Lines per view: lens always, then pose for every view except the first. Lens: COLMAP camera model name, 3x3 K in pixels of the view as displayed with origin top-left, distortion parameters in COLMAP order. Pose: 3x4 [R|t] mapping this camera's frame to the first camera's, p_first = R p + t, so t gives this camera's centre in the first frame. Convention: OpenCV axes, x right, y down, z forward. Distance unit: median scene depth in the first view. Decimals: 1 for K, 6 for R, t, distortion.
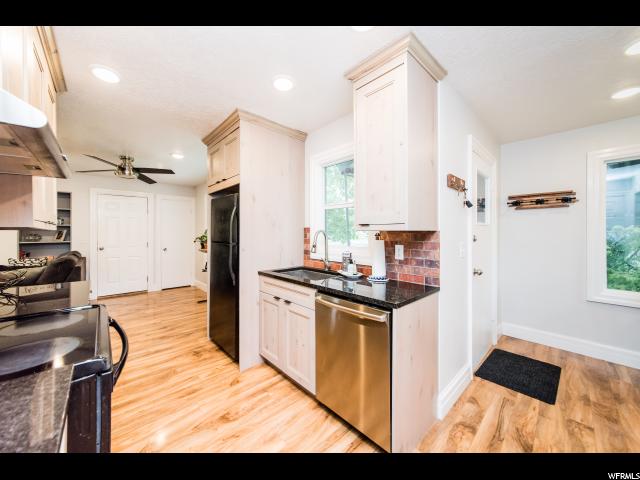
lens RADIAL K [[217.1, 0, 320.6], [0, 217.1, 231.6], [0, 0, 1]] dist [-0.000114, 0.000006]
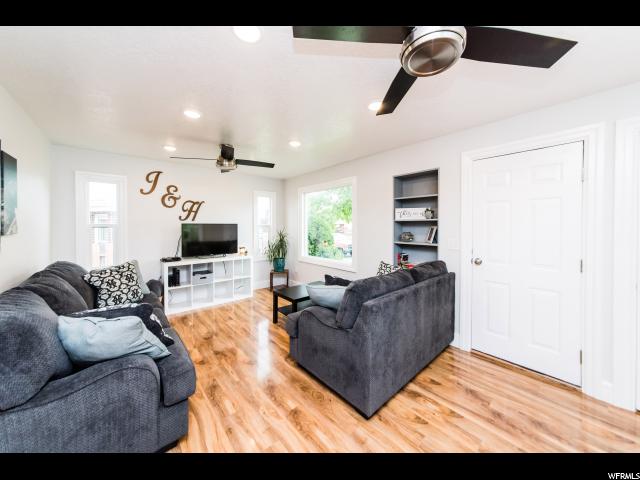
lens RADIAL K [[230.0, 0, 316.1], [0, 230.0, 225.1], [0, 0, 1]] dist [-0.000679, -0.000056]
pose [[-0.095008, 0.004826, -0.995465, -0.538496], [0.007976, 0.999960, 0.004086, -0.021588], [0.995445, -0.007552, -0.095042, 0.866593]]
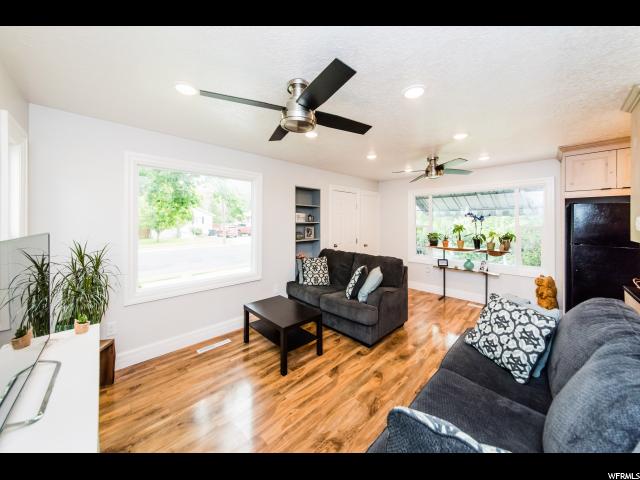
lens RADIAL K [[226.9, 0, 339.2], [0, 226.9, 220.1], [0, 0, 1]] dist [-0.000511, -0.000036]
pose [[0.999835, 0.010630, 0.014727, -1.348183], [-0.010577, 0.999937, -0.003660, -0.045427], [-0.014765, 0.003503, 0.999885, -0.061935]]
